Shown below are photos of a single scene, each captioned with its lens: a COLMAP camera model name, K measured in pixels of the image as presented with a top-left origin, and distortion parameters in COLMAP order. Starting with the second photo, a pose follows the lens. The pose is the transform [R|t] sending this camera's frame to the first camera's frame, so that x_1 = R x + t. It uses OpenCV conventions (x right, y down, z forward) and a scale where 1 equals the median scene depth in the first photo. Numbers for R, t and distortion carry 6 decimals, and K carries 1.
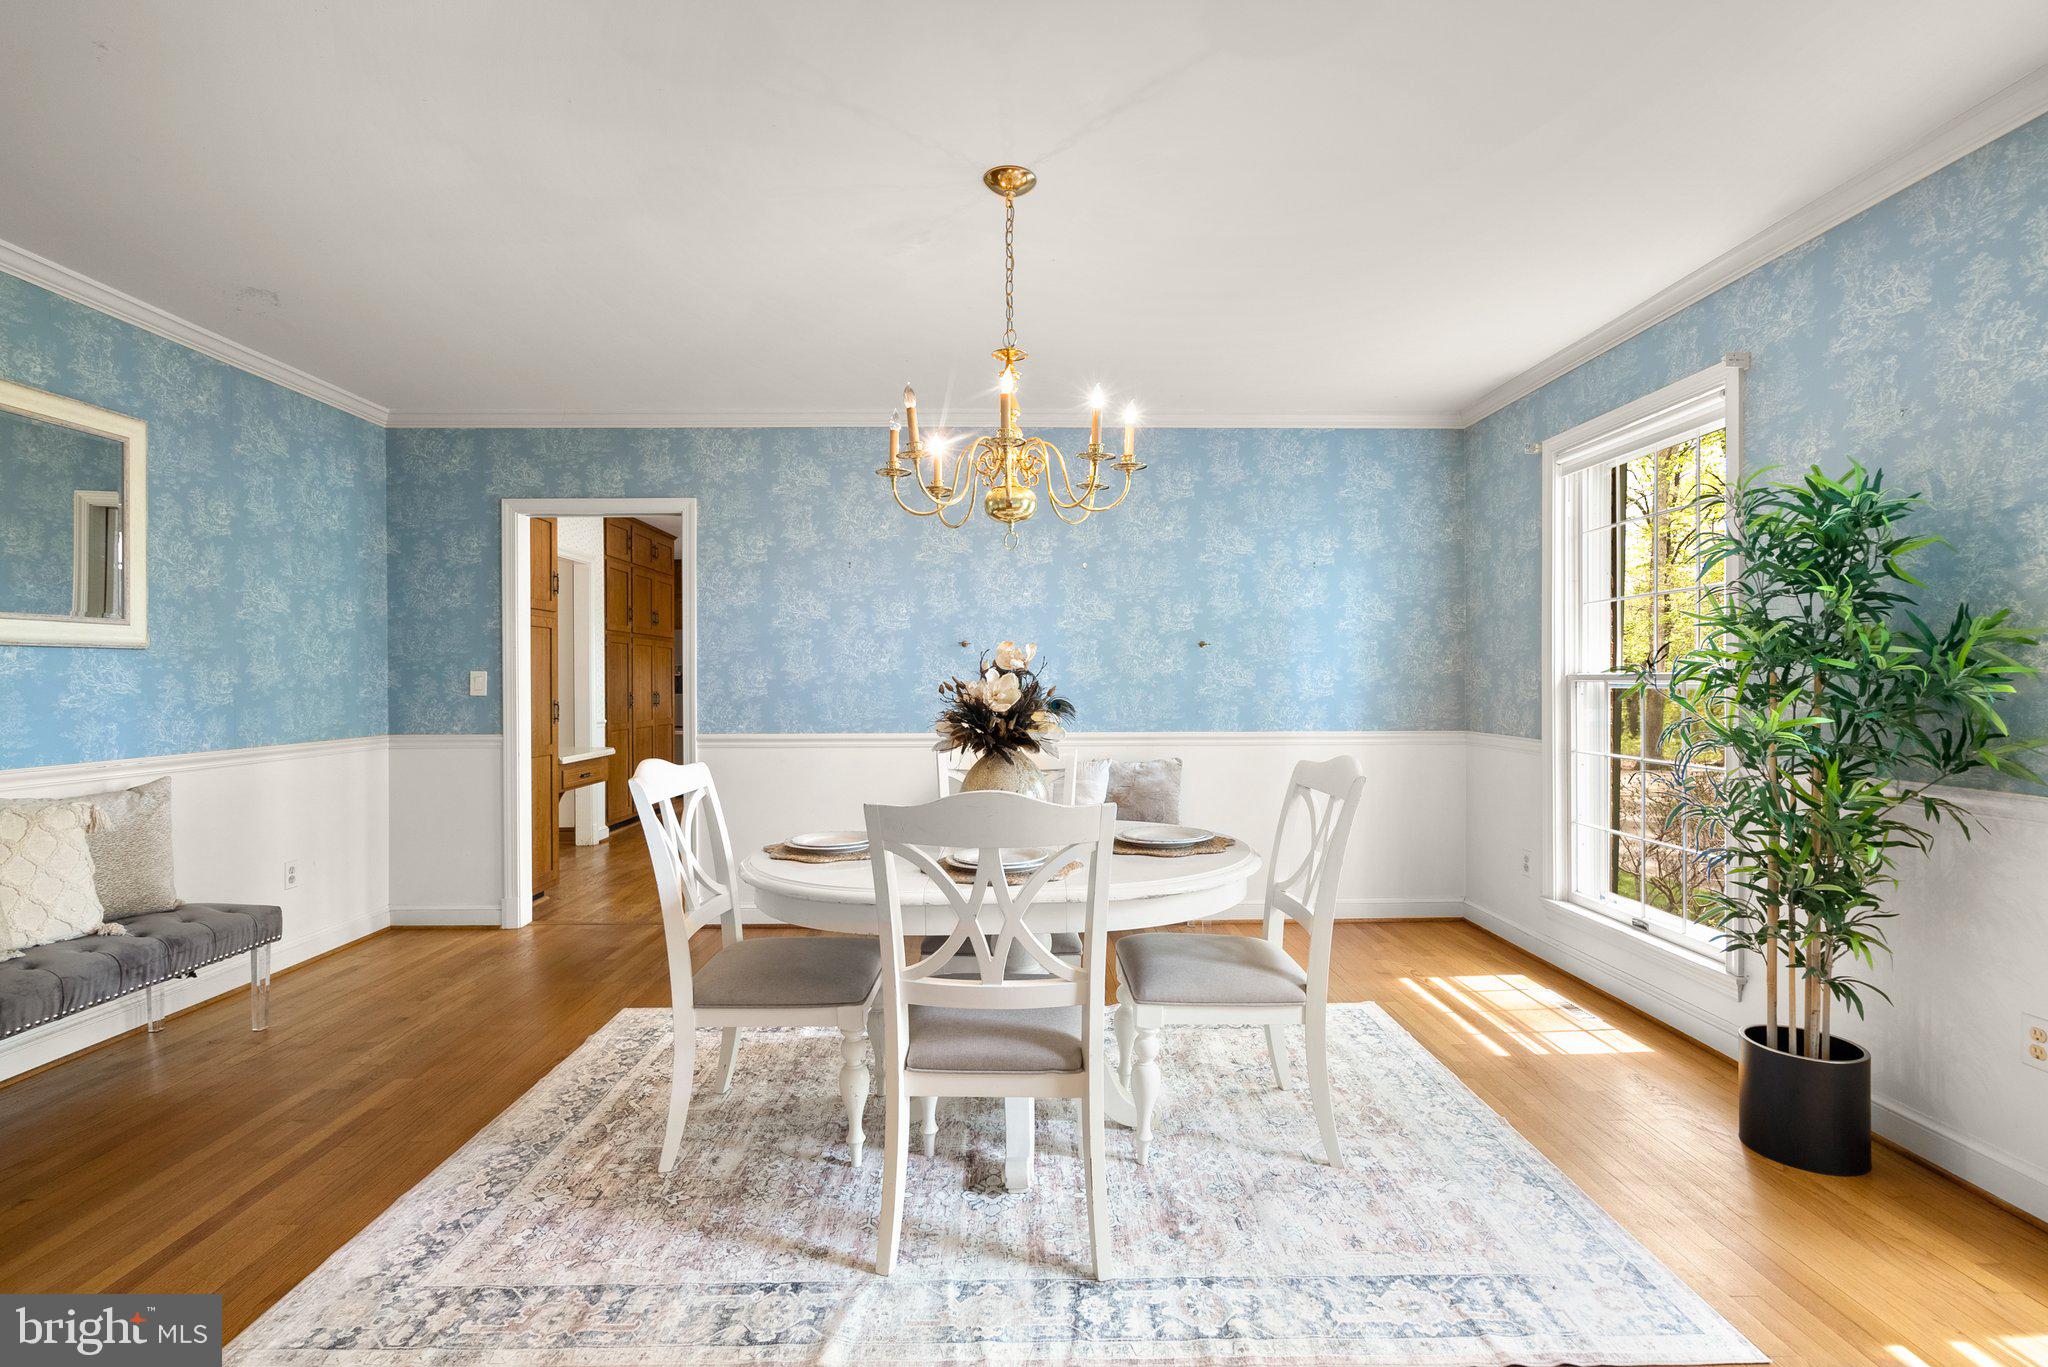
lens RADIAL K [[940.6, 0, 1020.2], [0, 940.6, 678.1], [0, 0, 1]] dist [-0.010544, 0.007456]
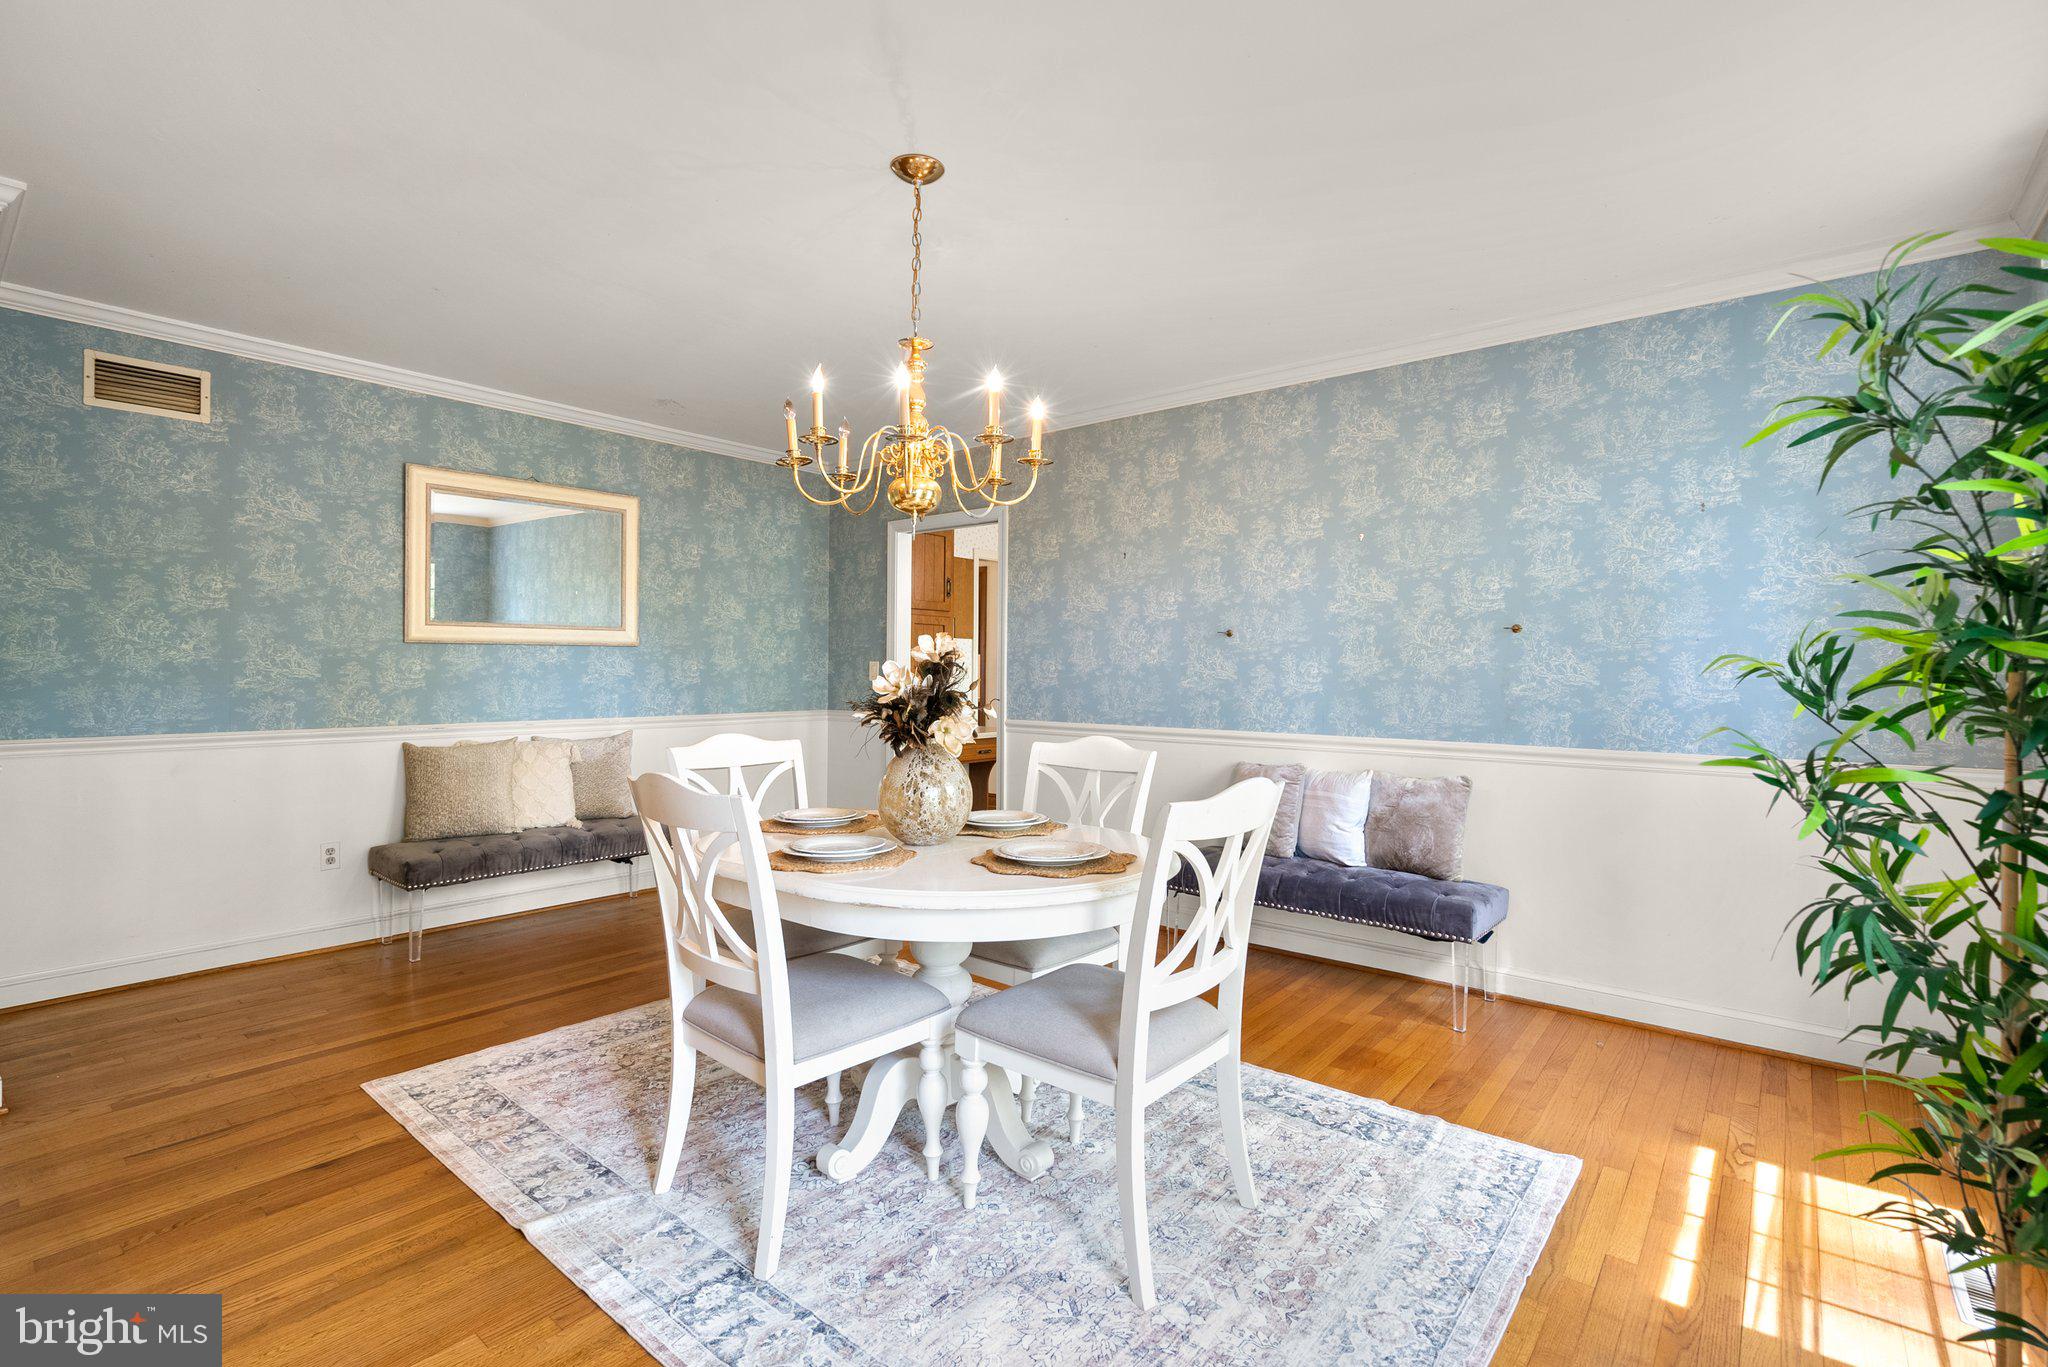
lens RADIAL K [[941.9, 0, 1019.5], [0, 941.9, 662.2], [0, 0, 1]] dist [-0.001950, -0.000115]
pose [[0.758488, 0.003836, -0.651676, 0.484212], [-0.008110, 0.999961, -0.003553, -0.004084], [0.651637, 0.007980, 0.758489, 0.215452]]
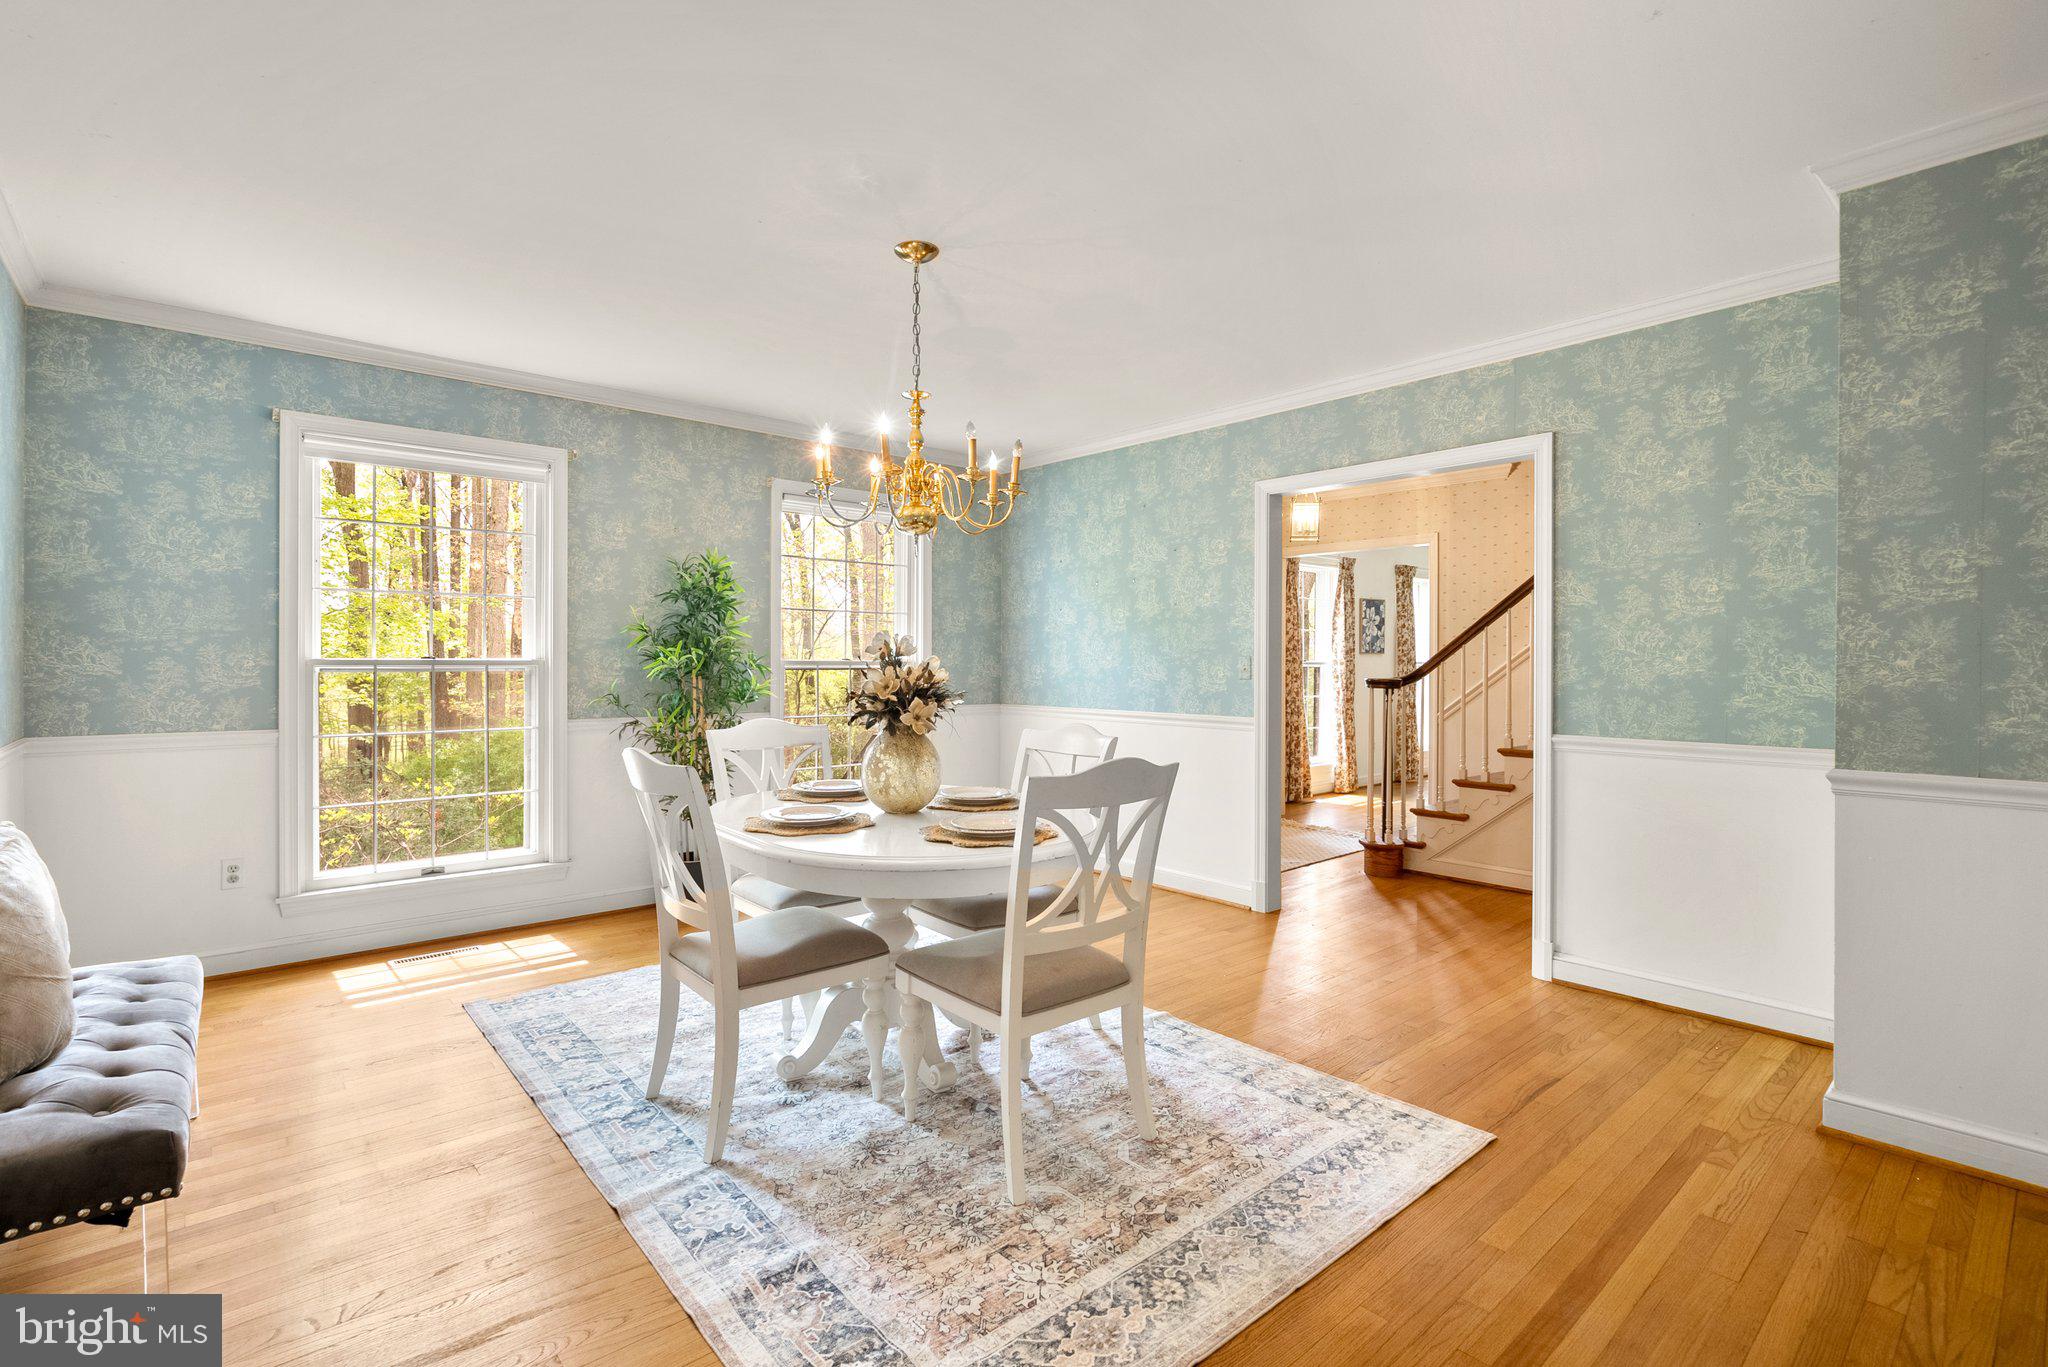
lens RADIAL K [[940.6, 0, 1020.2], [0, 940.6, 678.1], [0, 0, 1]] dist [-0.010544, 0.007456]
pose [[-0.644243, -0.010955, 0.764742, -0.678651], [0.001545, 0.999877, 0.015625, -0.000295], [-0.764819, 0.011248, -0.644147, 1.118198]]
